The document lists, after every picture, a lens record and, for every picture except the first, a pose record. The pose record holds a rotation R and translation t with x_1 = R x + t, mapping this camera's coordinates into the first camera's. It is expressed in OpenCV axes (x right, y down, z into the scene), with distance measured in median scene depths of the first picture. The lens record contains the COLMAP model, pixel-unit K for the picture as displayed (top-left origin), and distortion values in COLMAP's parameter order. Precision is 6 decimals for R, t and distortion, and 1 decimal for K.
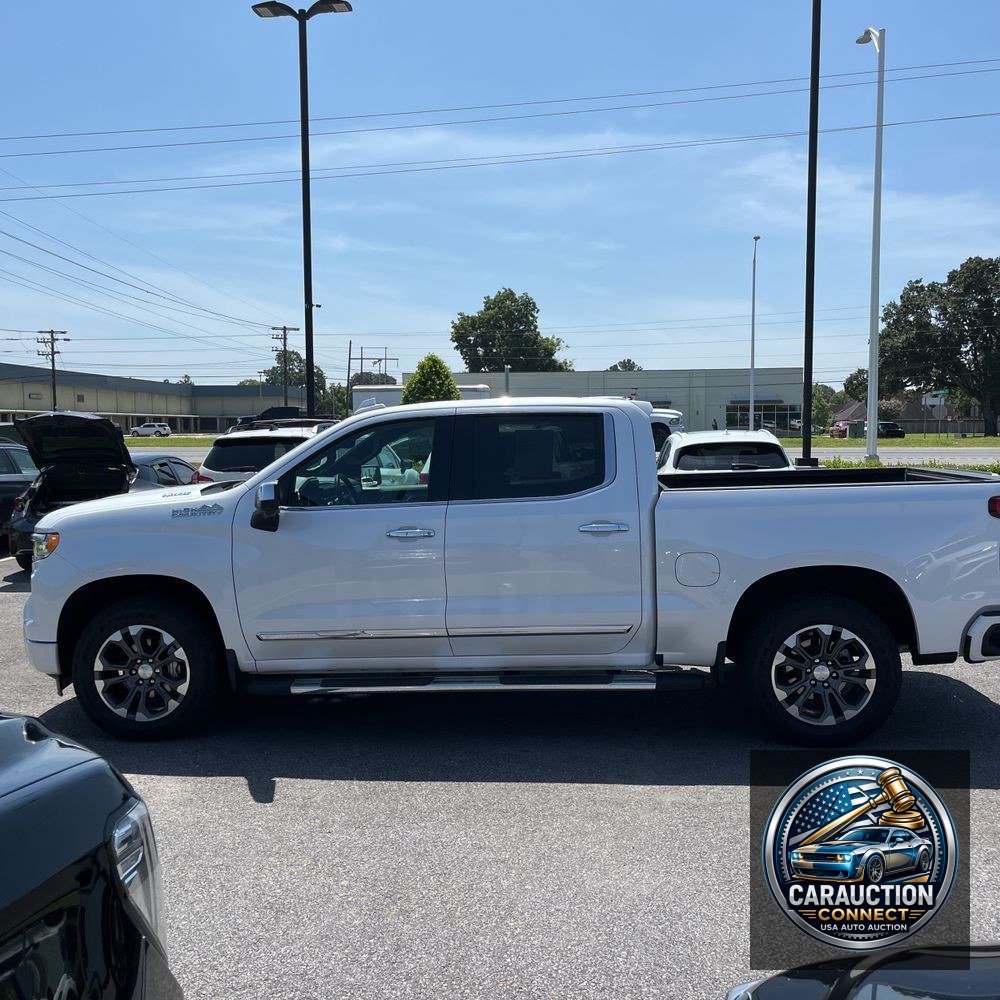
lens RADIAL K [[1010.4, 0, 507.1], [0, 1010.4, 492.3], [0, 0, 1]] dist [0.137112, -0.385635]
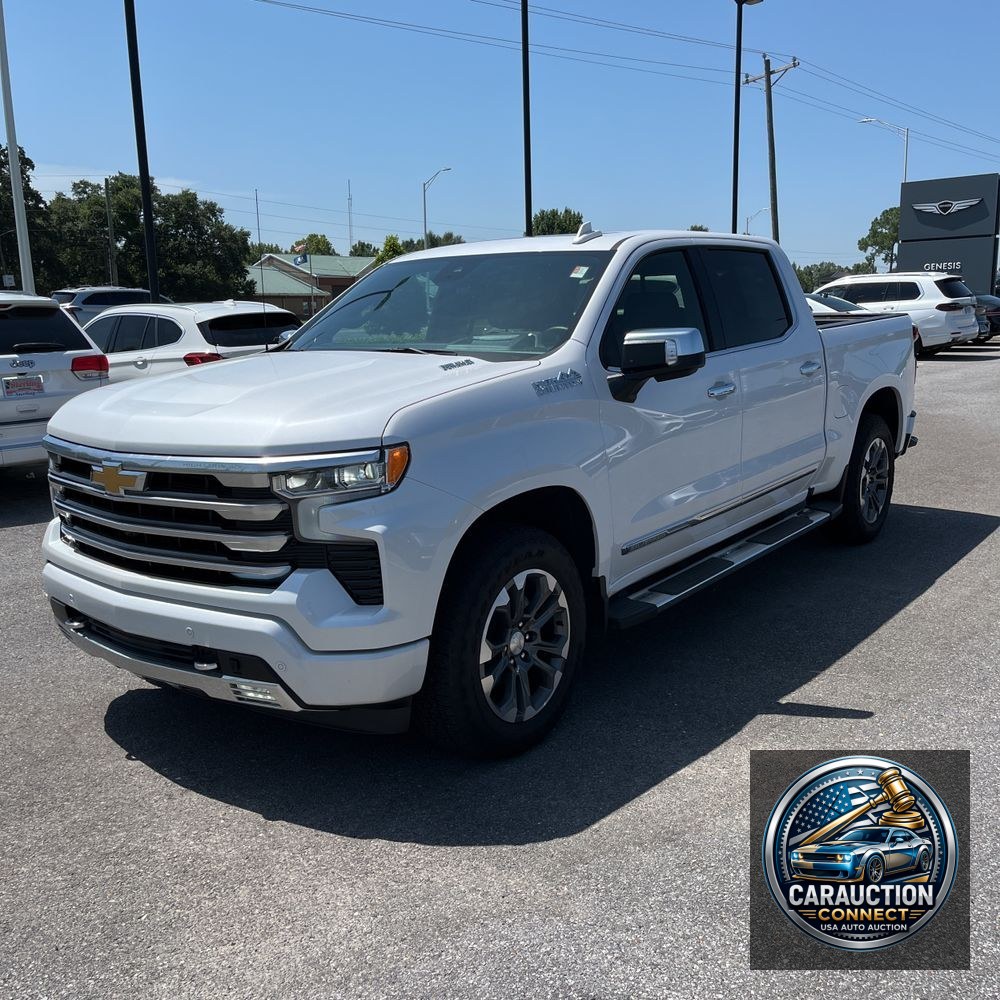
lens RADIAL K [[1012.2, 0, 500.0], [0, 1012.2, 500.0], [0, 0, 1]] dist [0.038823, -0.032587]
pose [[0.553353, -0.162086, 0.817024, -0.405432], [0.073629, 0.986563, 0.145852, -0.002191], [-0.829686, -0.020551, 0.557851, 0.311908]]
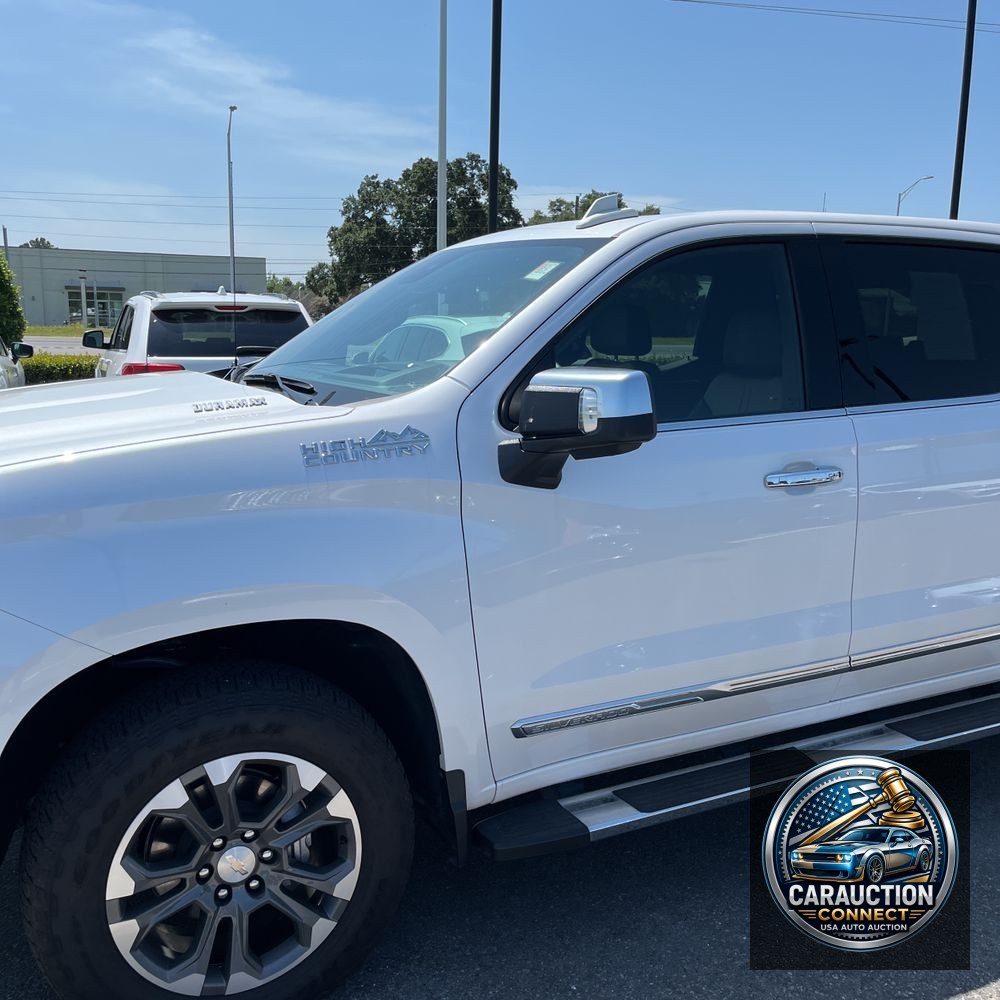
lens RADIAL K [[996.9, 0, 471.4], [0, 996.9, 509.1], [0, 0, 1]] dist [0.094069, -0.169947]
pose [[0.865742, -0.071408, 0.495370, -0.215656], [0.010785, 0.992201, 0.124178, -0.002427], [-0.500374, -0.102163, 0.859761, 0.302317]]
